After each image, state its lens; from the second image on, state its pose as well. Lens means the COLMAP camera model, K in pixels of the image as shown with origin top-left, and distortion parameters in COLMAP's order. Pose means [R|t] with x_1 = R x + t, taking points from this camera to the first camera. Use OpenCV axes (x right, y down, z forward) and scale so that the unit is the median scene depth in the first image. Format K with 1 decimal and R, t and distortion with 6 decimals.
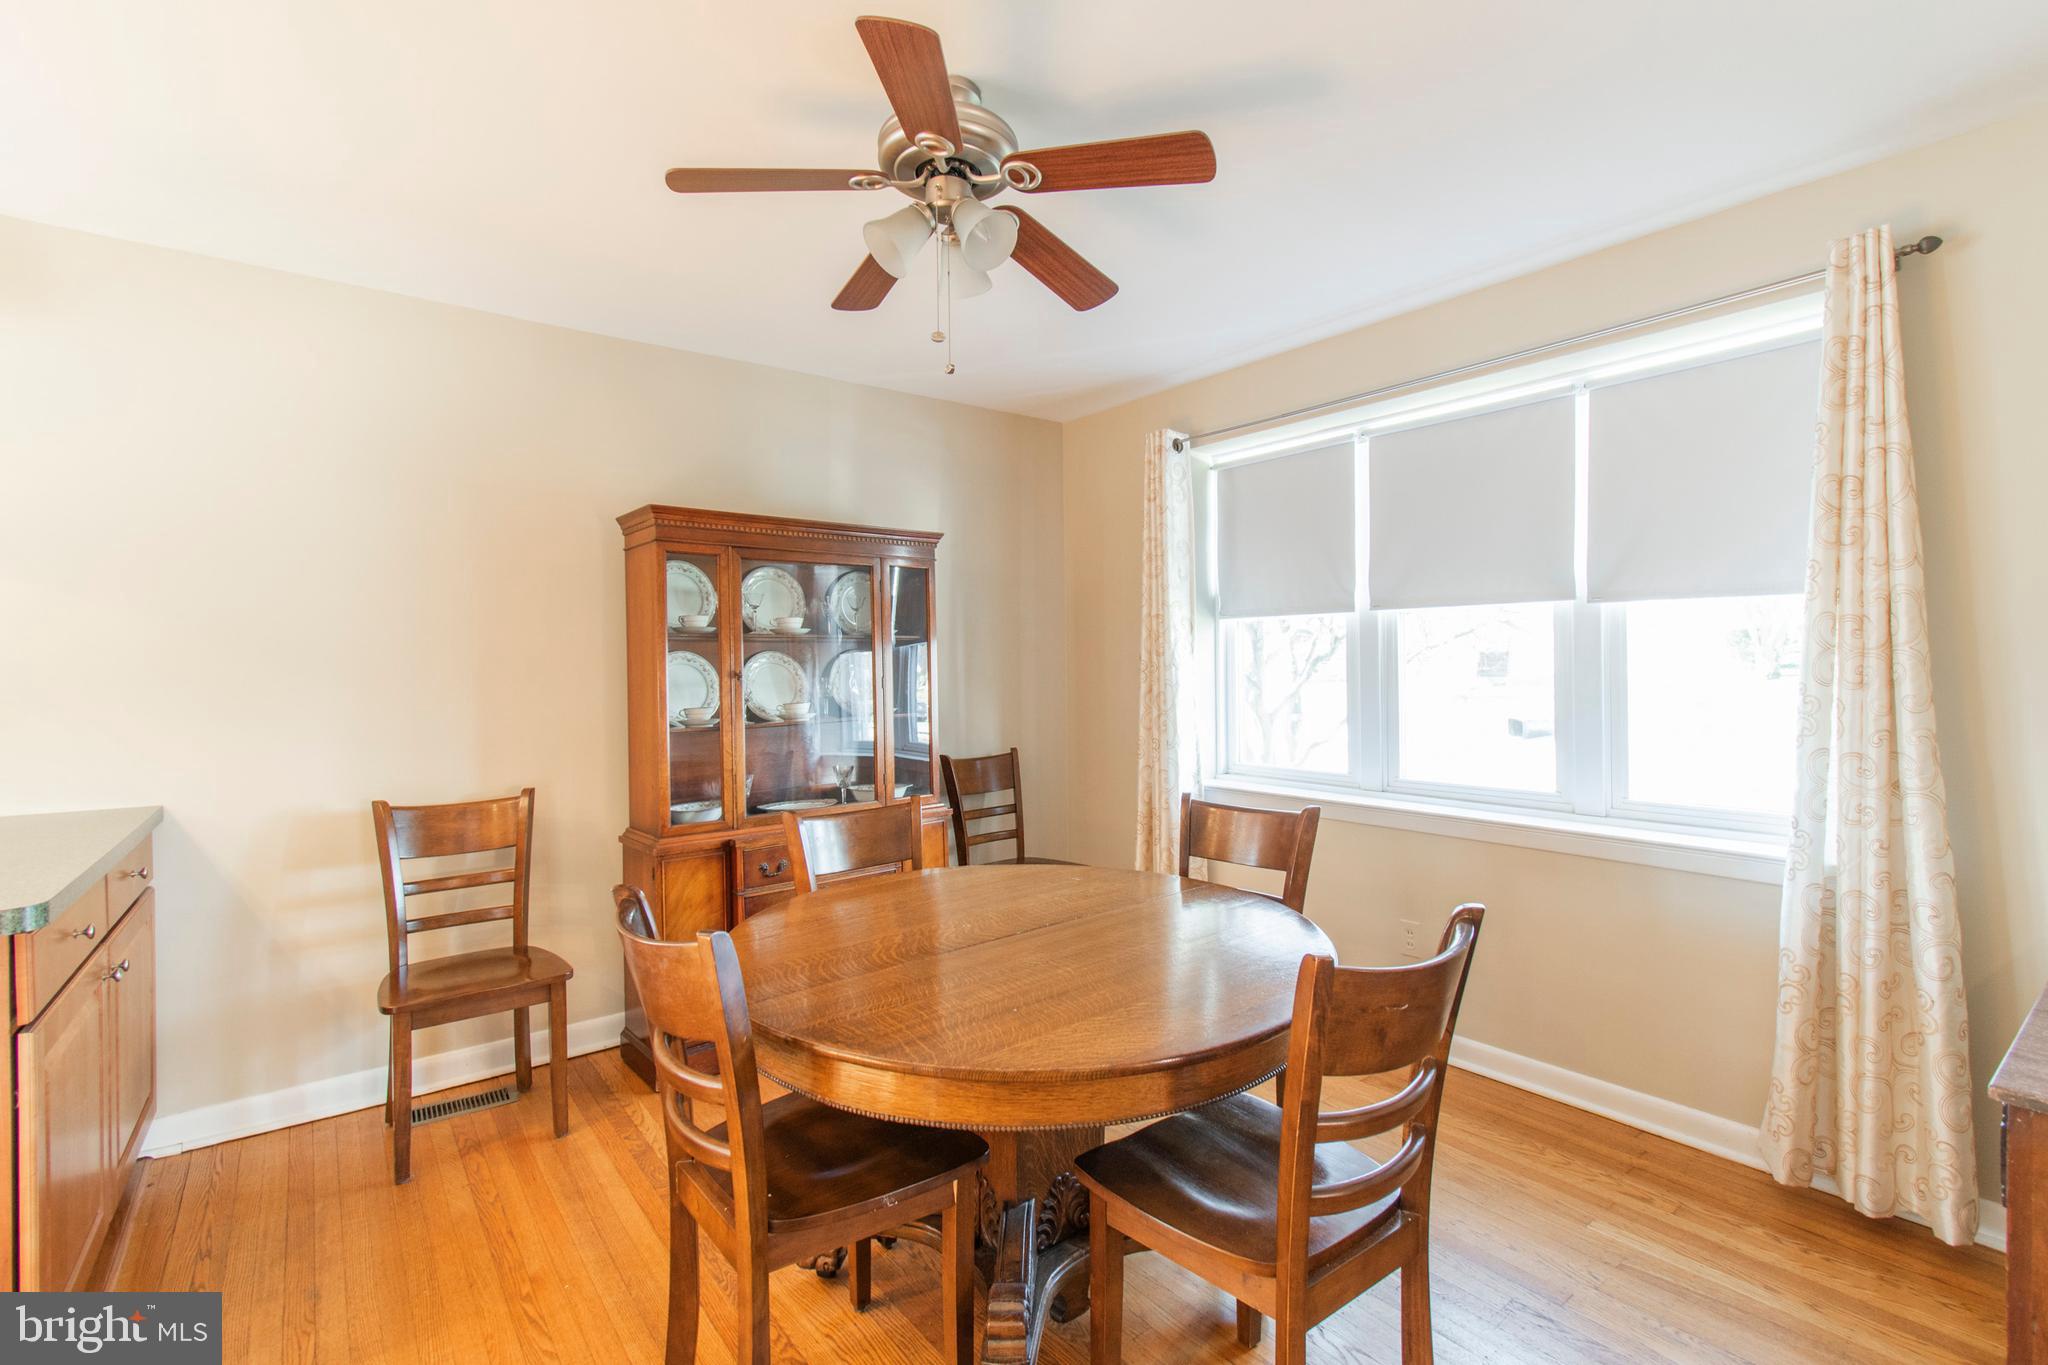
lens RADIAL K [[917.0, 0, 1003.4], [0, 917.0, 675.9], [0, 0, 1]] dist [0.002965, -0.001999]
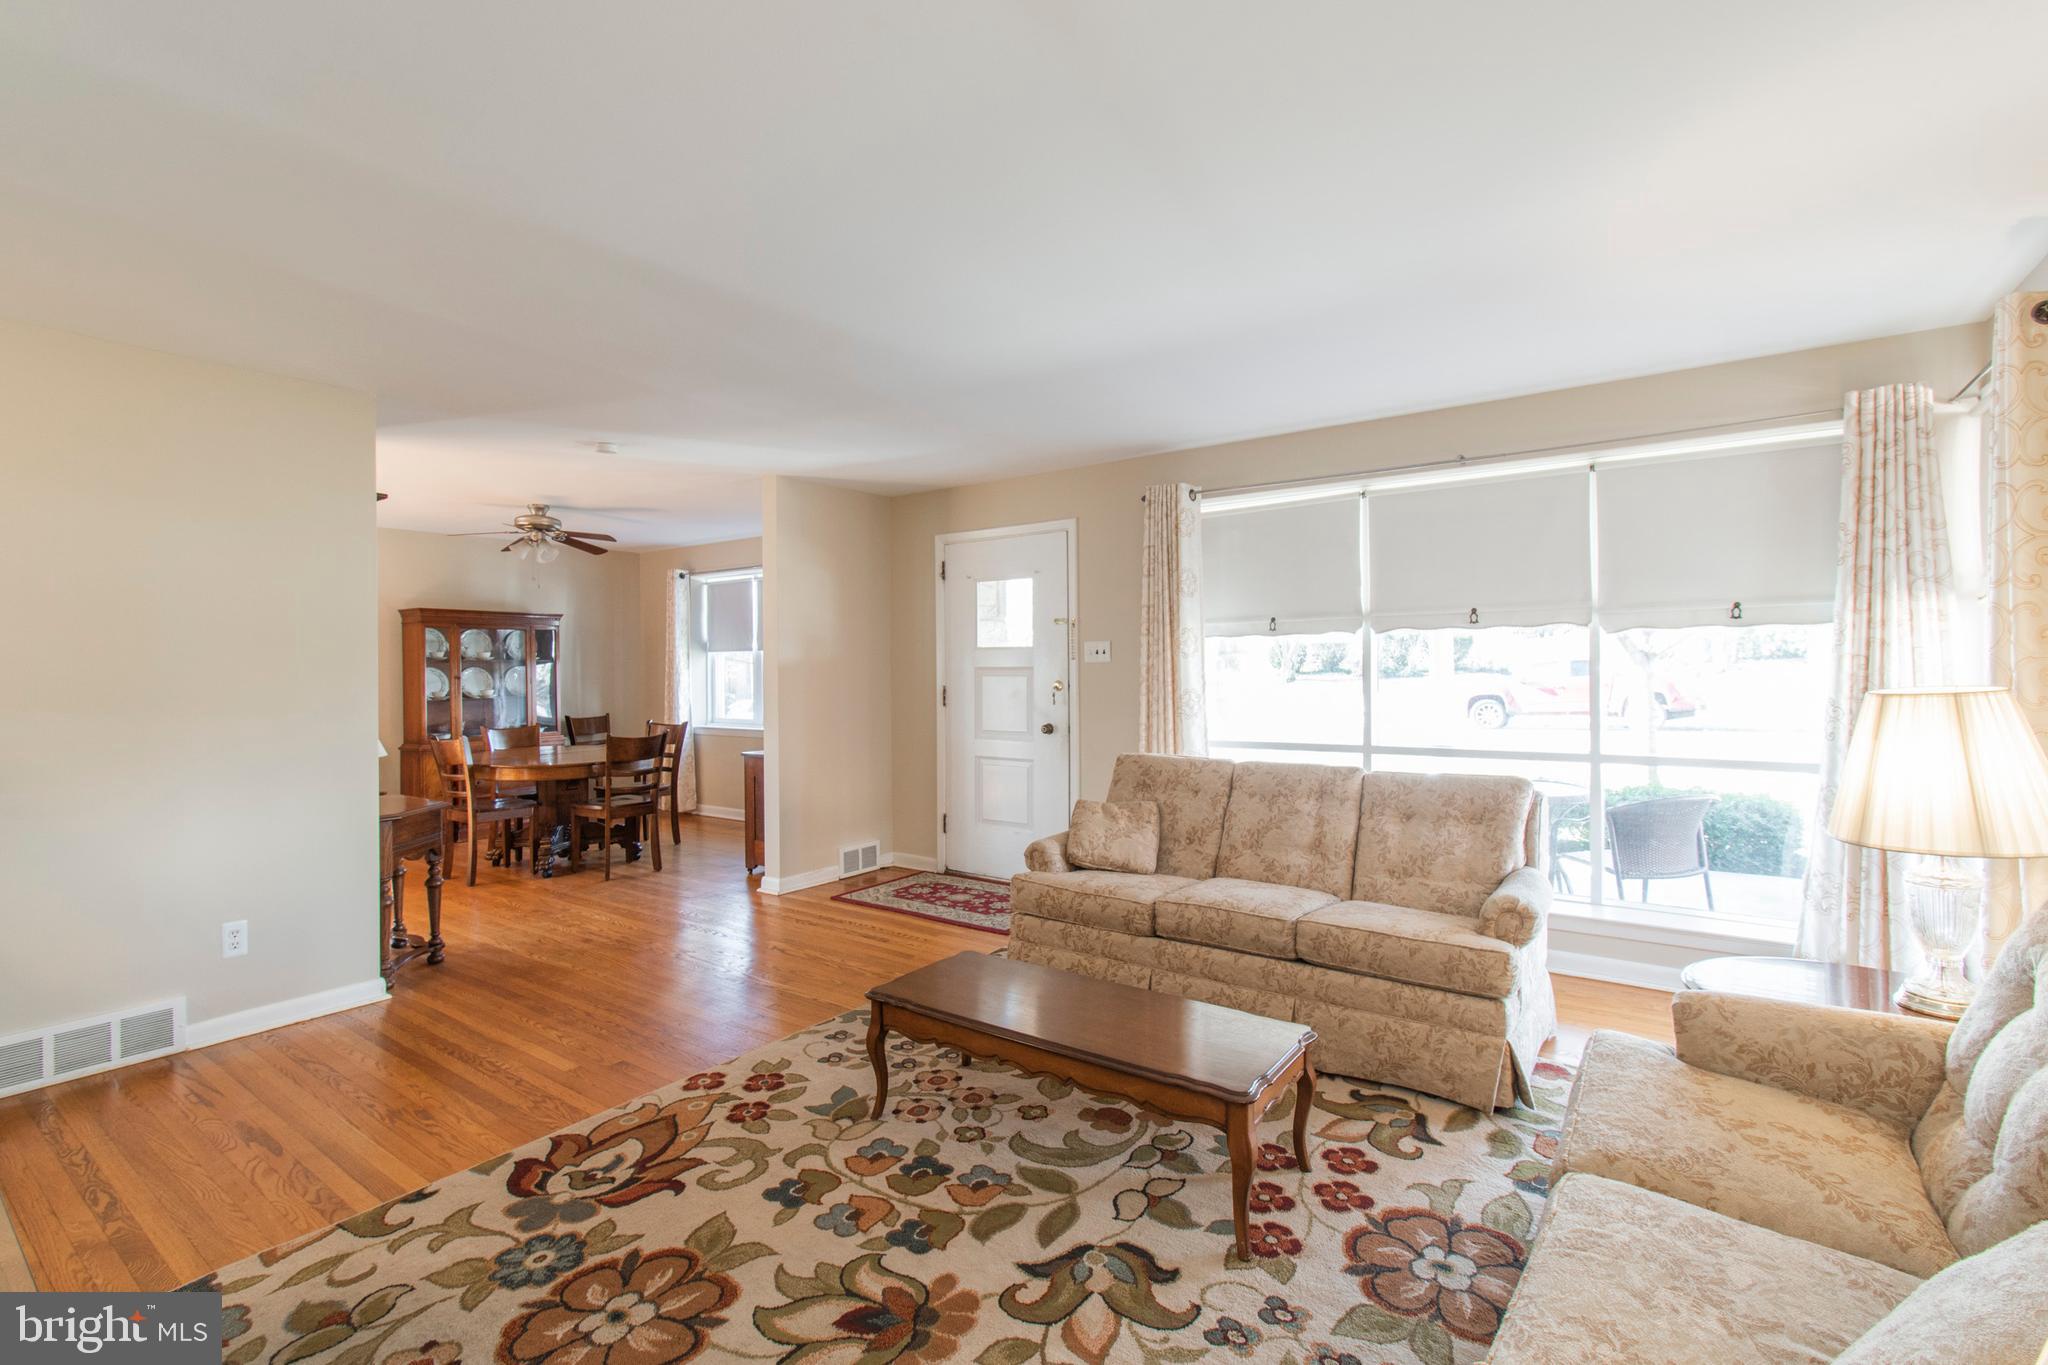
lens RADIAL K [[917.0, 0, 1034.0], [0, 917.0, 672.3], [0, 0, 1]] dist [0.002965, -0.001999]
pose [[0.953413, 0.003271, 0.301651, 0.374634], [-0.000005, 0.999941, -0.010826, 0.010136], [-0.301669, 0.010320, 0.953357, -1.555505]]
